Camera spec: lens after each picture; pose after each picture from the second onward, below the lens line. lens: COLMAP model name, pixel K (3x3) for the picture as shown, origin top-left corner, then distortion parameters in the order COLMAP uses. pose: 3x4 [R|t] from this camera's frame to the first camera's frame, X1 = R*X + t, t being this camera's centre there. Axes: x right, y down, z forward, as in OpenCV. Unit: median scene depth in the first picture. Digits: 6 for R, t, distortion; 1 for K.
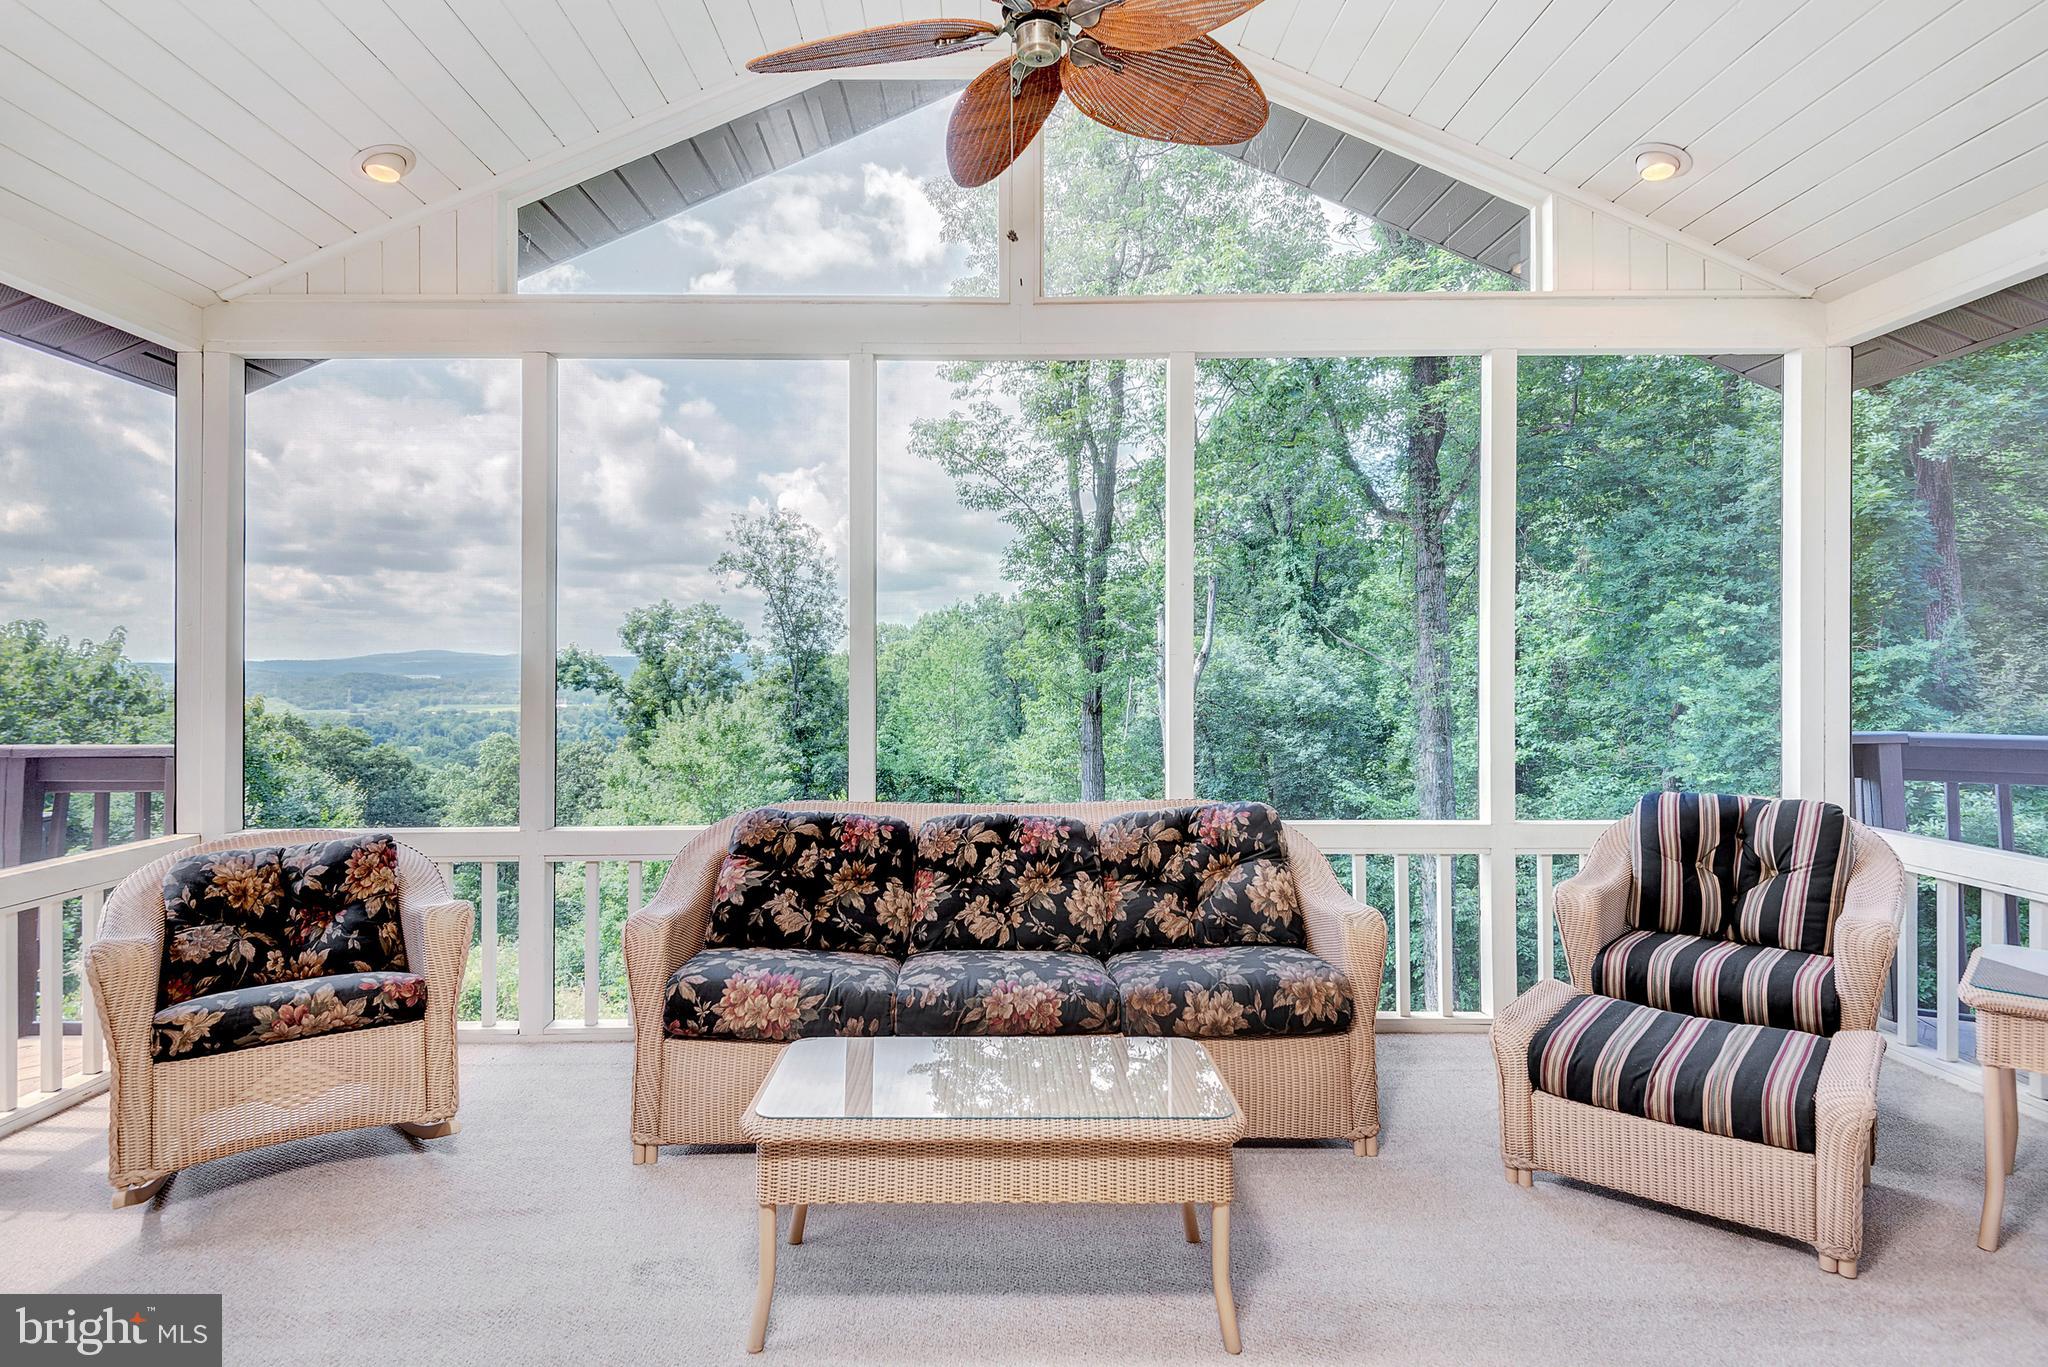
lens RADIAL K [[1074.2, 0, 1014.6], [0, 1074.2, 666.3], [0, 0, 1]] dist [0.013487, -0.000196]
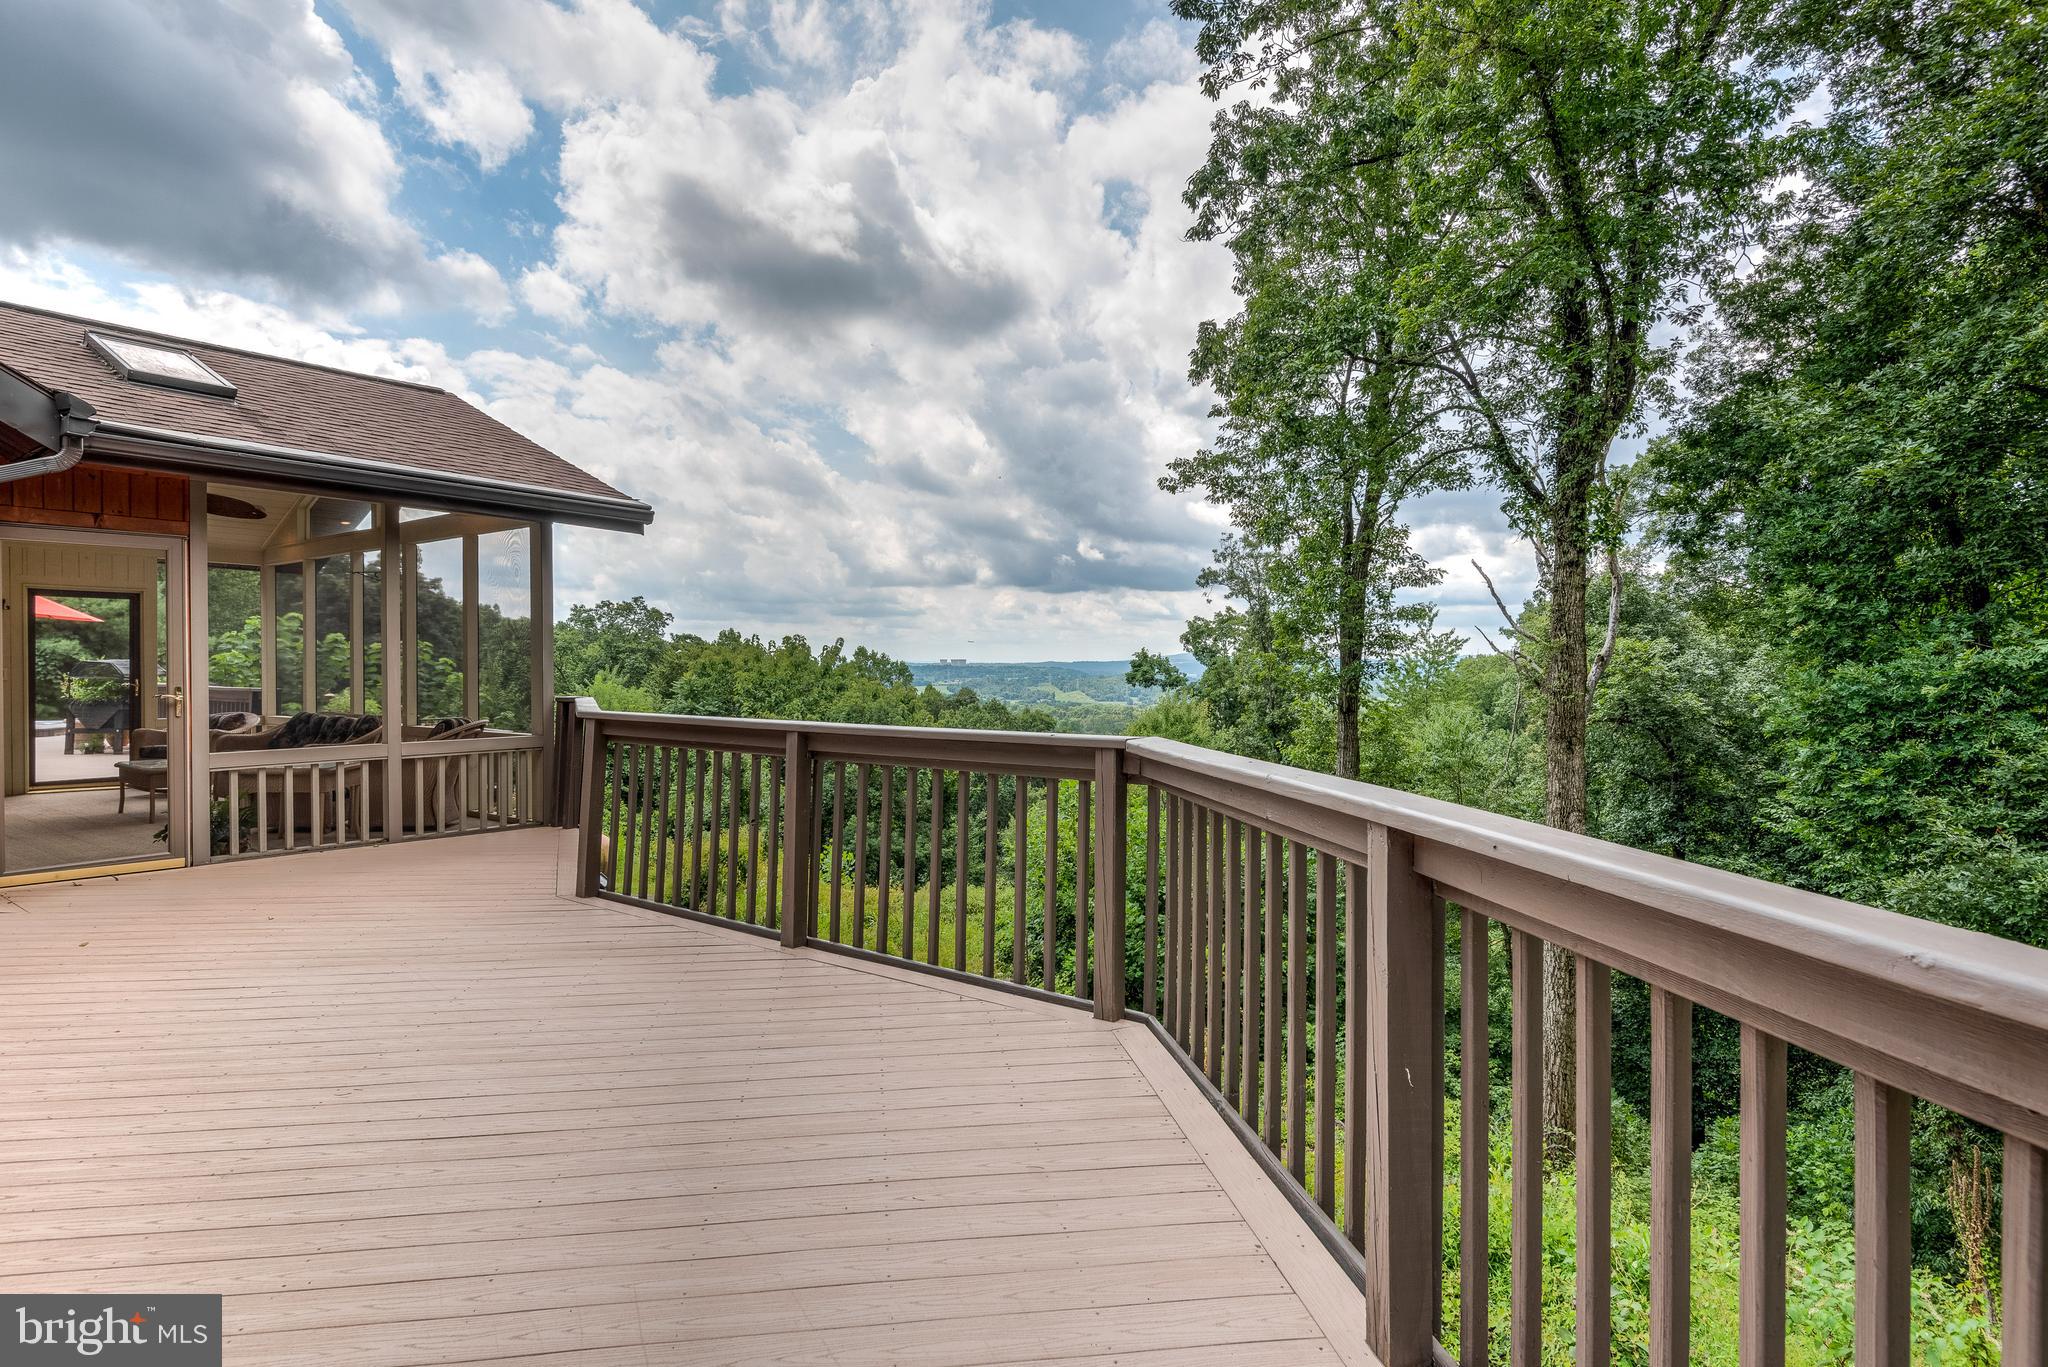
lens RADIAL K [[1074.2, 0, 1032.1], [0, 1074.2, 683.0], [0, 0, 1]] dist [0.013487, -0.000196]
pose [[0.788499, 0.015933, -0.614830, 3.782593], [-0.006866, 0.999830, 0.017105, -0.024285], [0.614998, -0.009266, 0.788474, -0.229720]]
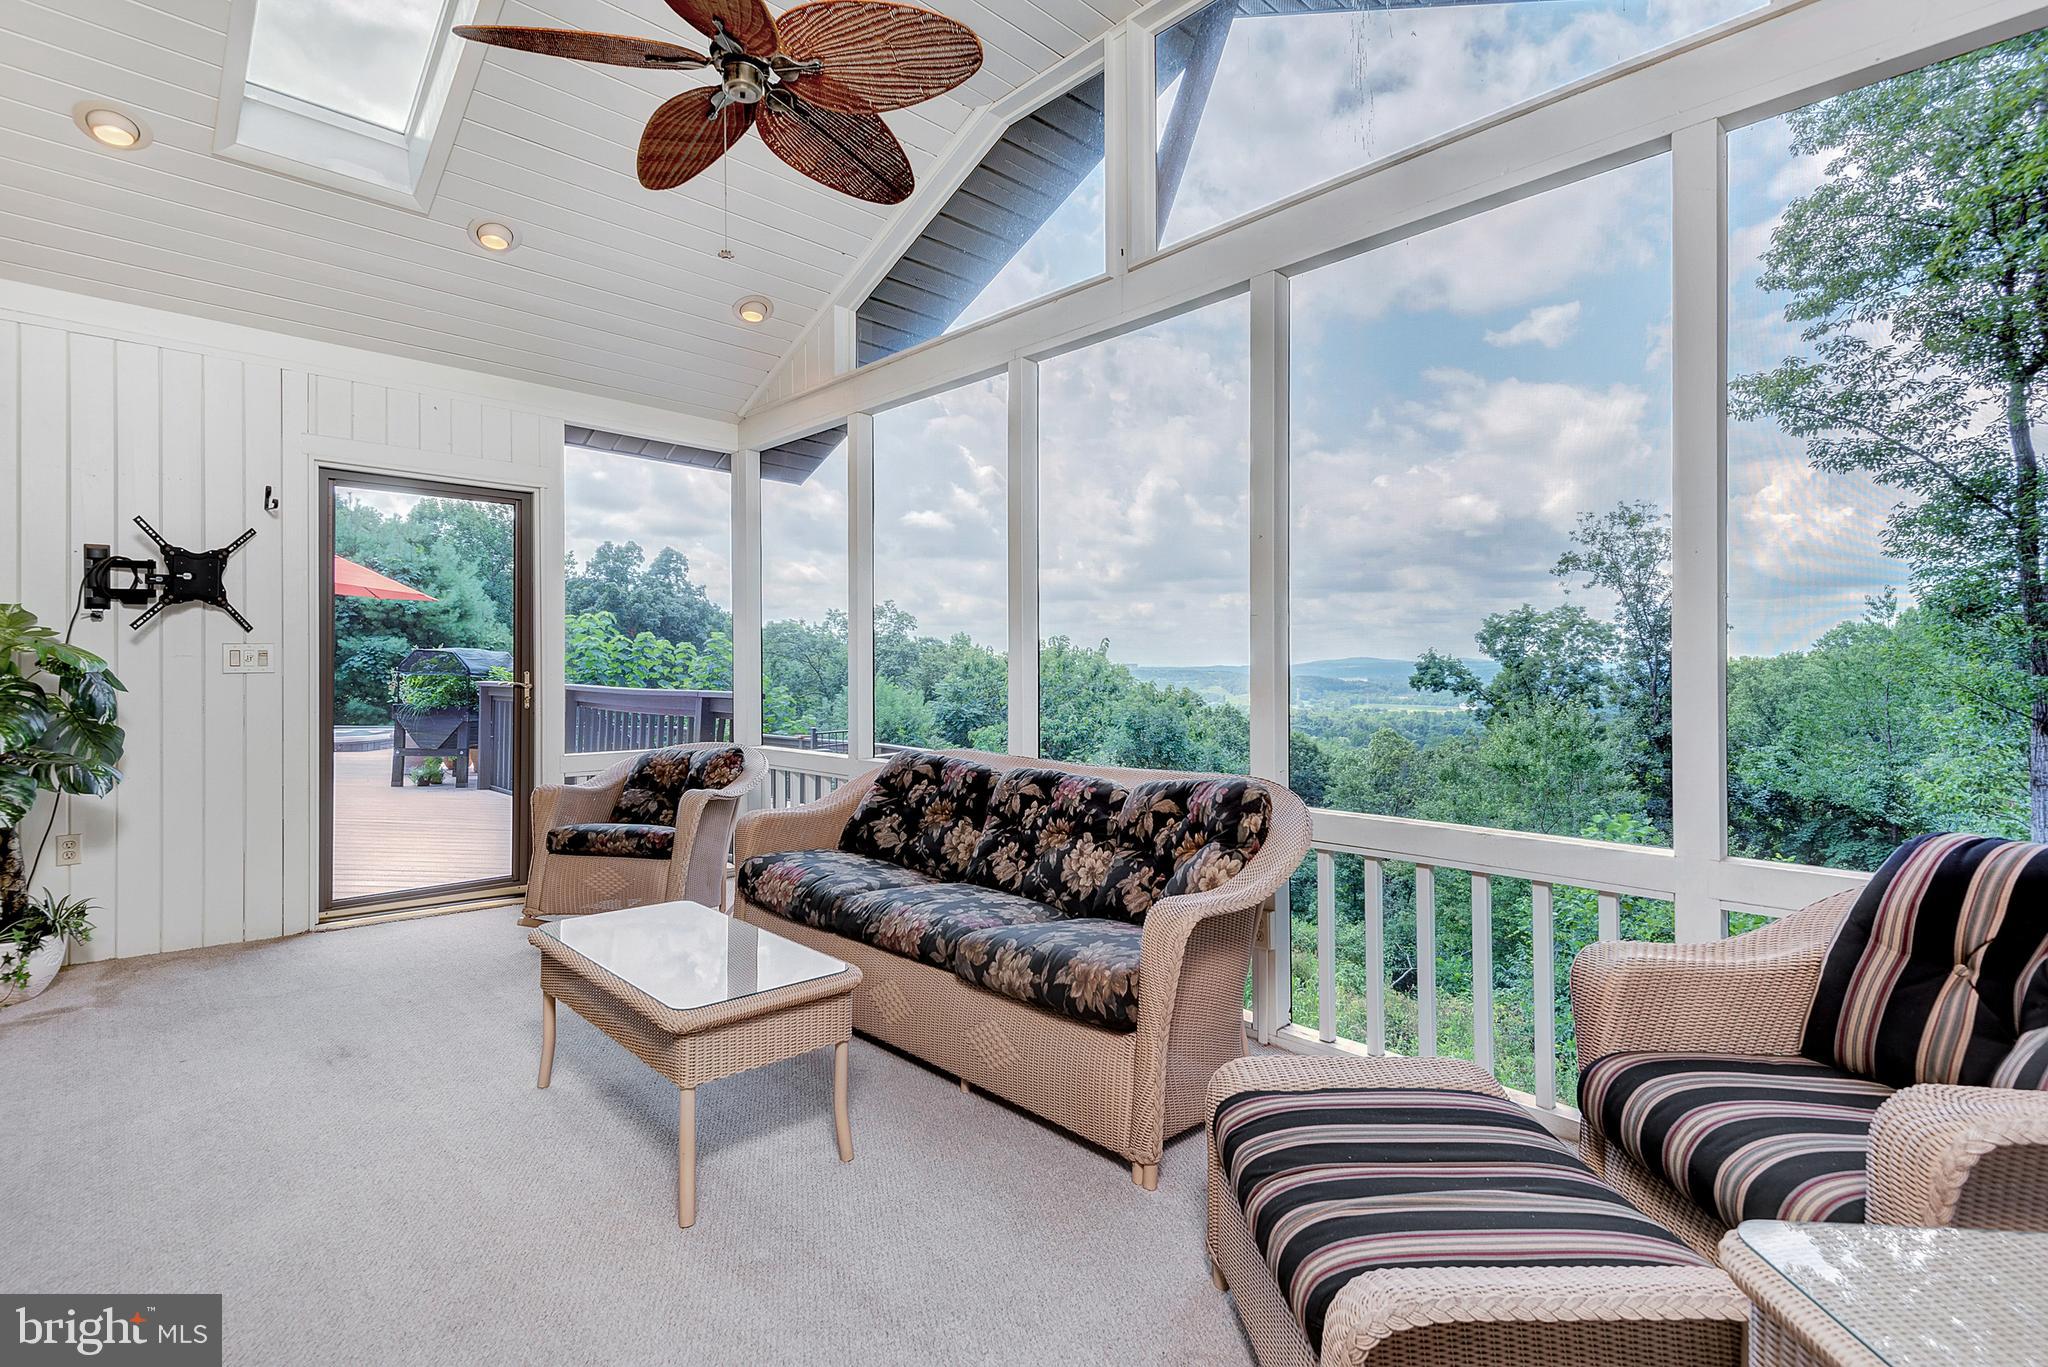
lens RADIAL K [[982.6, 0, 1027.0], [0, 982.6, 668.4], [0, 0, 1]] dist [0.021851, -0.000039]
pose [[0.681689, 0.005184, -0.731624, 0.689003], [-0.007447, 0.999972, 0.000148, 0.037941], [0.731604, 0.005347, 0.681709, 0.330366]]
